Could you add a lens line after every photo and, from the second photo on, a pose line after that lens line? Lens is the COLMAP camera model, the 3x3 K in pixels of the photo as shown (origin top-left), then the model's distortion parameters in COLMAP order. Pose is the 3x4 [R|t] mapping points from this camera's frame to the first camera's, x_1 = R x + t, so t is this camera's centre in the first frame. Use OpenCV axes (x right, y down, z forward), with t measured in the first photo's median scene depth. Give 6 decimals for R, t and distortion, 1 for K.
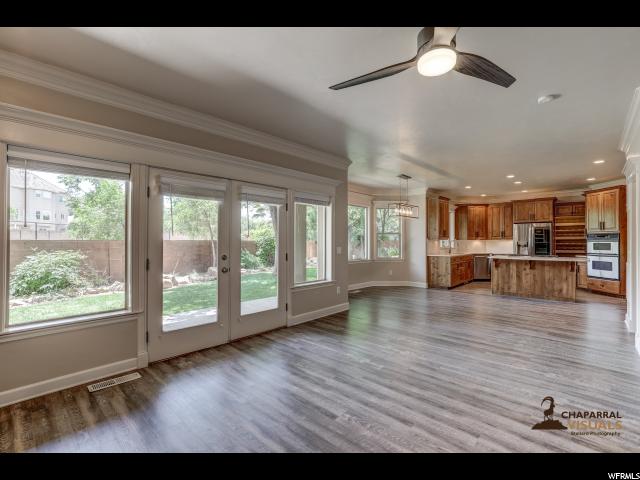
lens RADIAL K [[292.6, 0, 321.3], [0, 292.6, 238.7], [0, 0, 1]] dist [-0.016538, 0.000651]
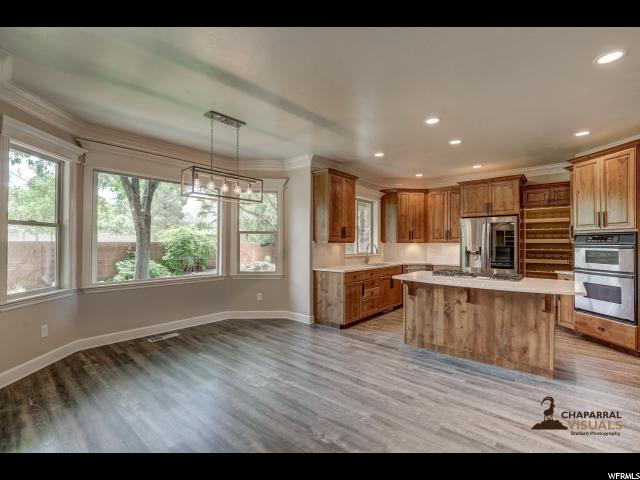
lens RADIAL K [[292.6, 0, 321.3], [0, 292.6, 238.7], [0, 0, 1]] dist [-0.016538, 0.000651]
pose [[0.999084, 0.005248, 0.042472, 0.358873], [-0.005082, 0.999979, -0.004021, -0.002674], [-0.042492, 0.003802, 0.999090, 0.407465]]
